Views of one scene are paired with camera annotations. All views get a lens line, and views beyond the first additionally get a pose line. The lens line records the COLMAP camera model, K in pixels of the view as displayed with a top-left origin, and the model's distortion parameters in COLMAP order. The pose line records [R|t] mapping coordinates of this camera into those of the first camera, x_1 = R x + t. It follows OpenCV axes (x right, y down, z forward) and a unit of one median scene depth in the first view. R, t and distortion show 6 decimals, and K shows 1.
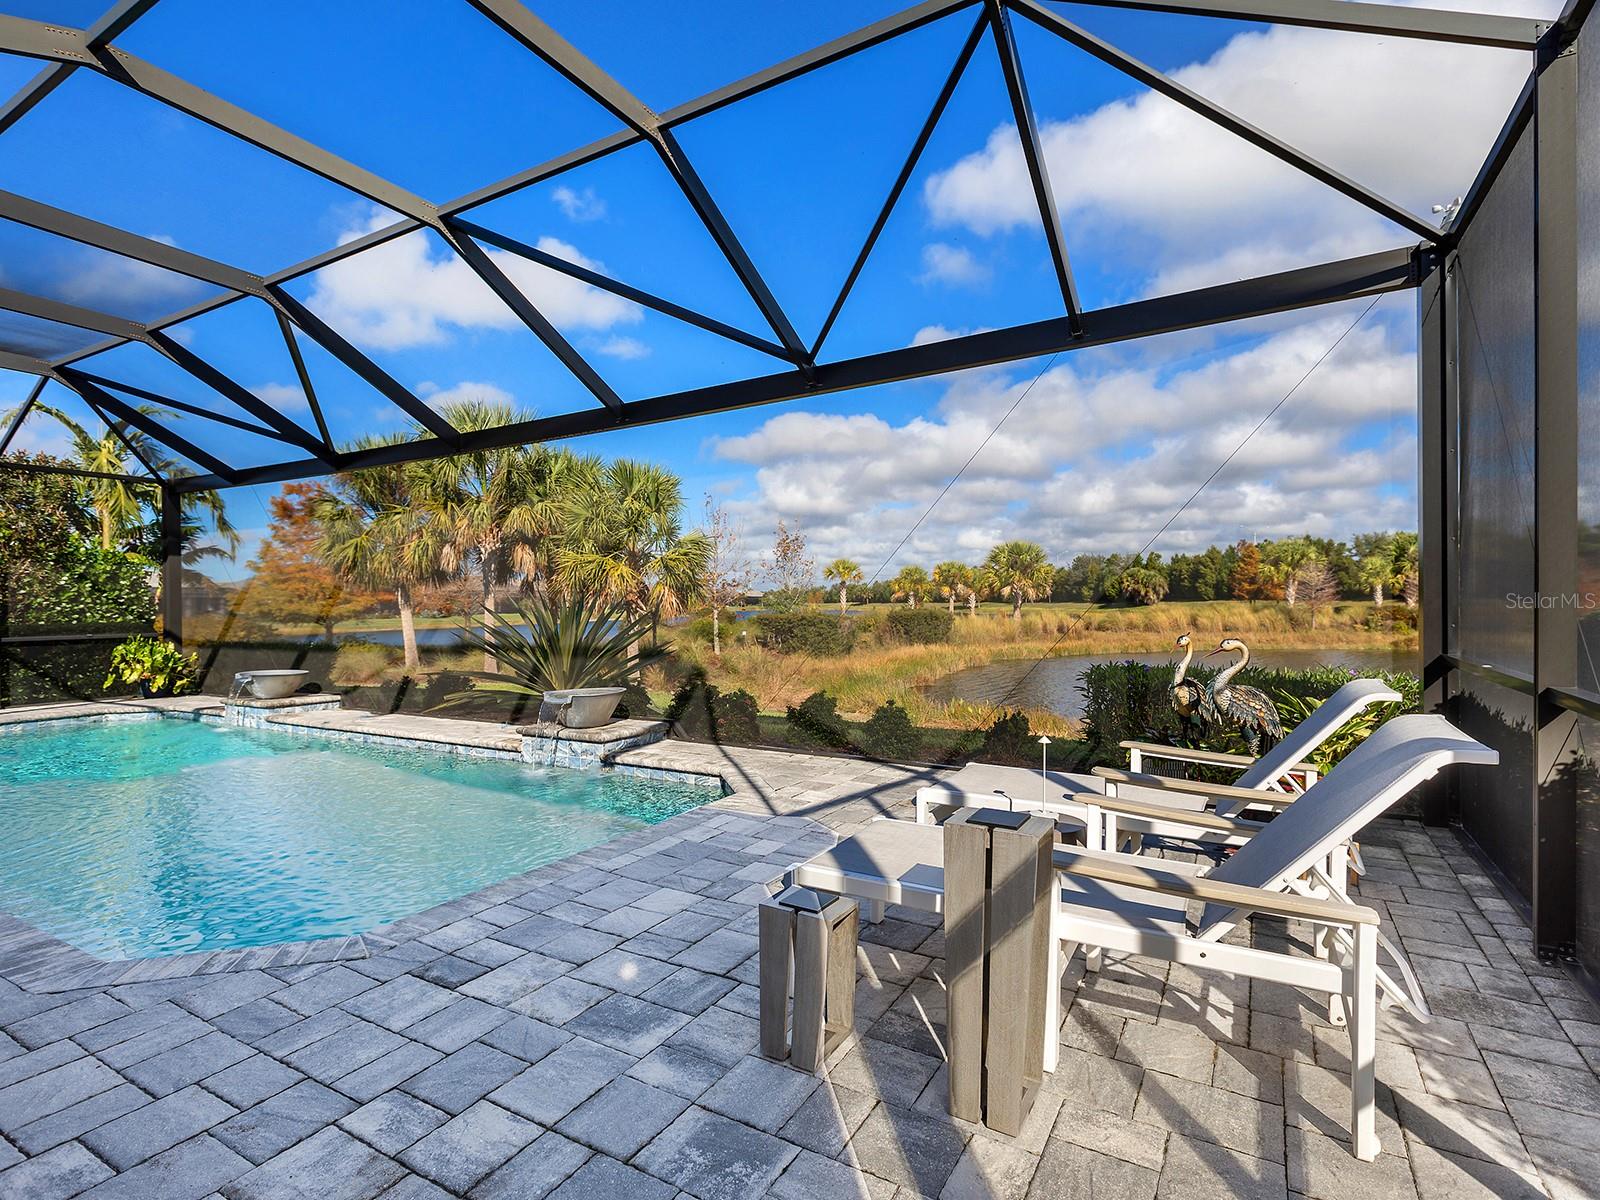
lens RADIAL K [[798.8, 0, 817.8], [0, 798.8, 601.2], [0, 0, 1]] dist [0.001118, 0.000007]
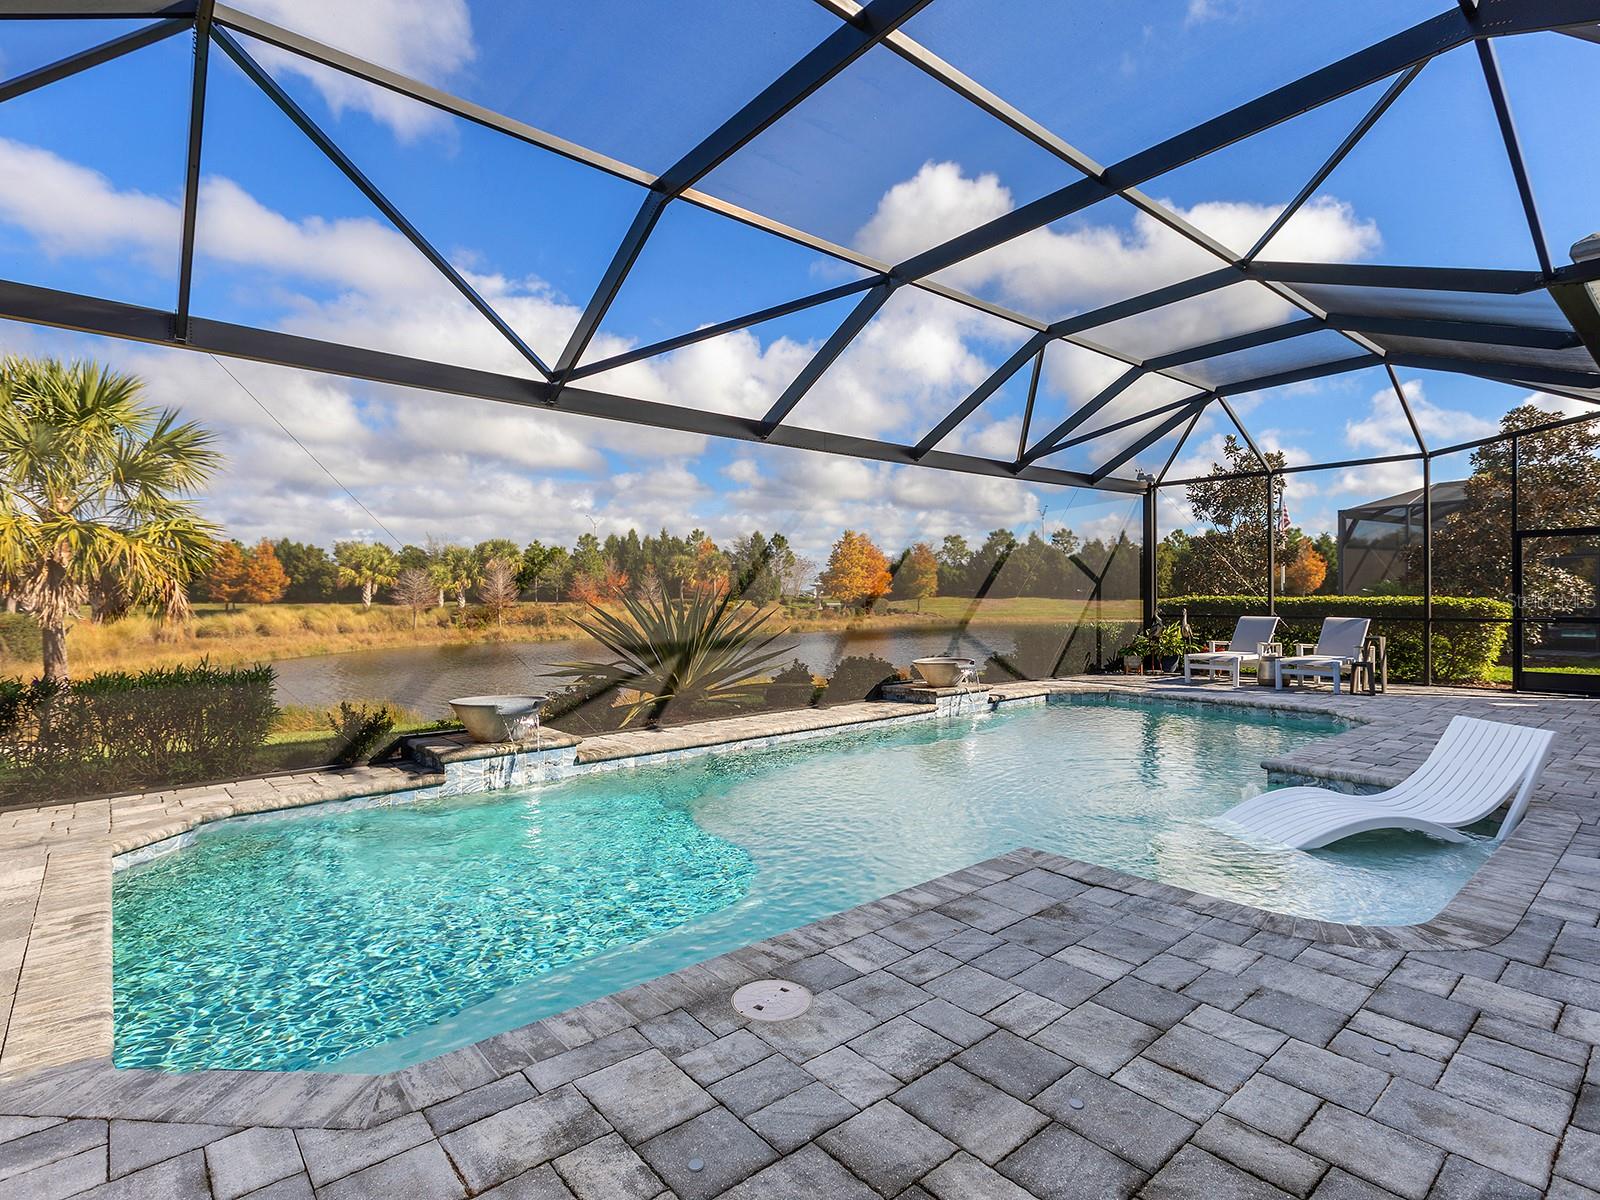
lens RADIAL K [[798.8, 0, 817.8], [0, 798.8, 601.2], [0, 0, 1]] dist [0.001118, 0.000007]
pose [[0.343740, 0.002484, 0.939061, -0.980796], [0.002471, 0.999991, -0.003549, 0.010931], [-0.939062, 0.003540, 0.343731, 0.443823]]
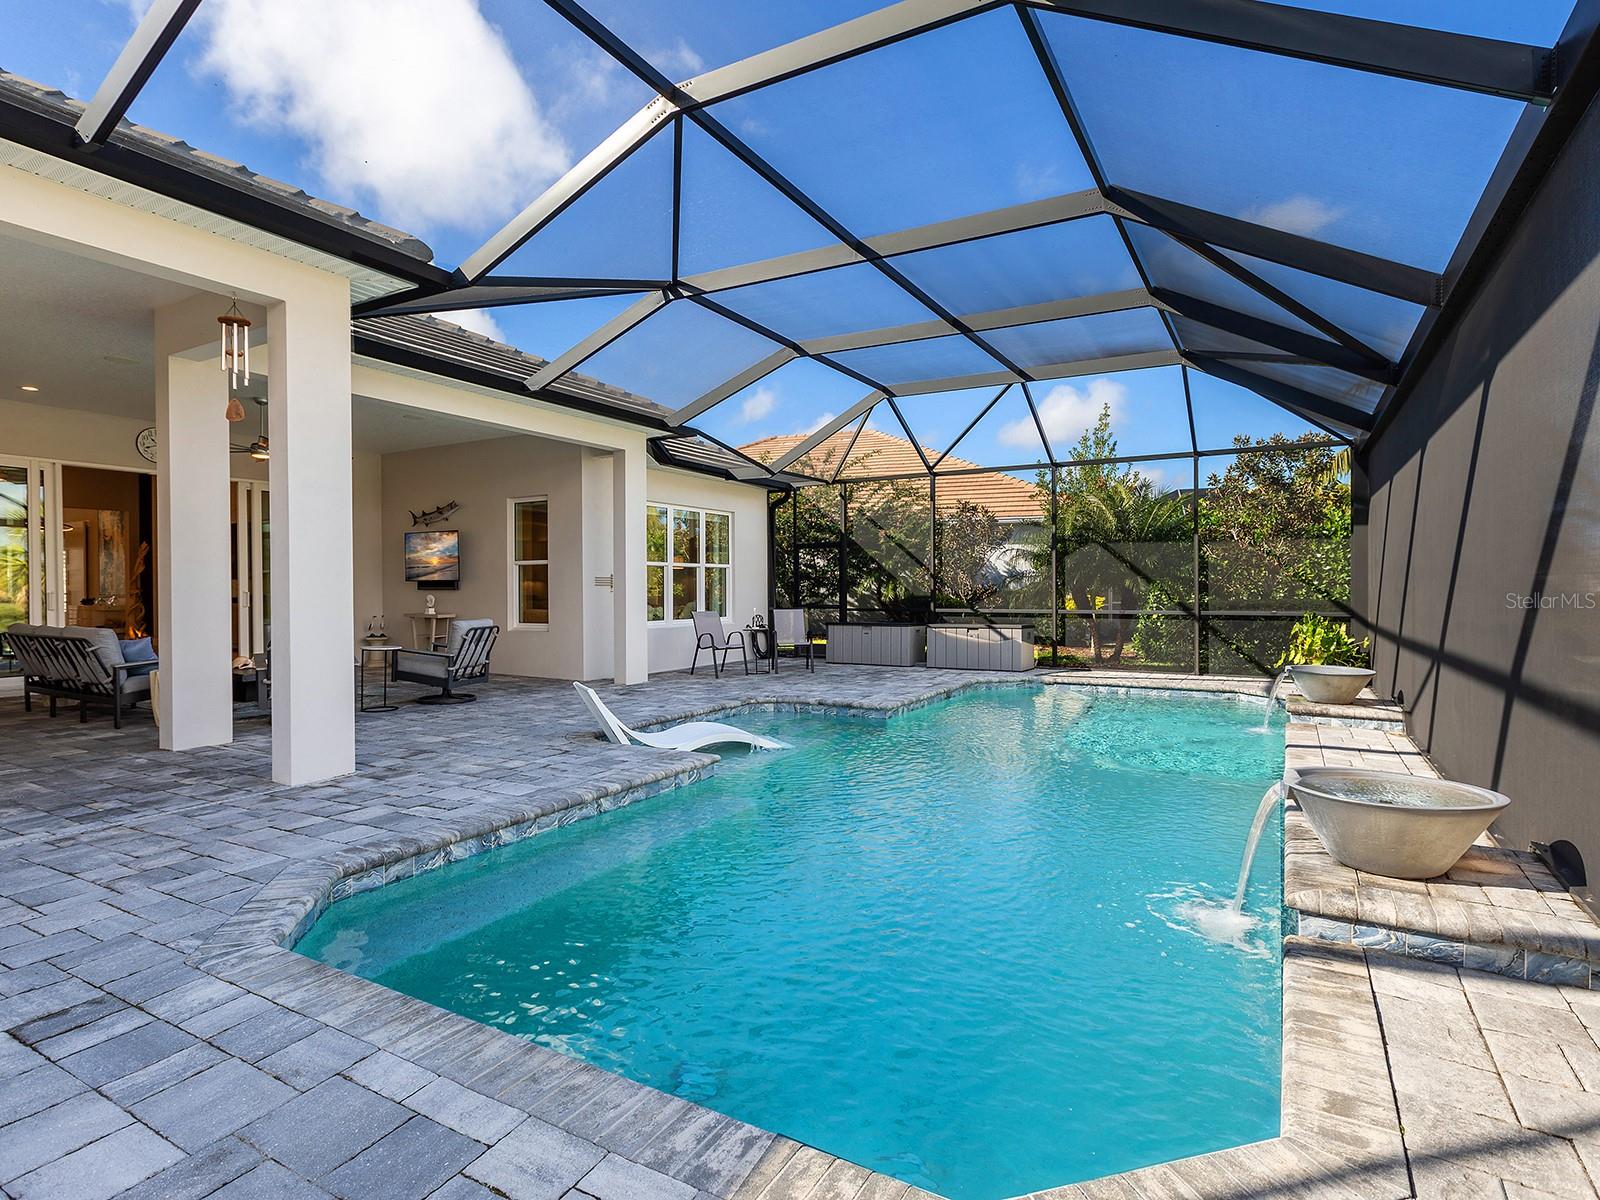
lens RADIAL K [[820.7, 0, 820.1], [0, 820.7, 598.6], [0, 0, 1]] dist [-0.001654, 0.000381]
pose [[-0.000728, 0.024198, -0.999707, 0.094532], [0.005032, 0.999695, 0.024194, -0.000839], [0.999987, -0.005013, -0.000849, 0.419452]]
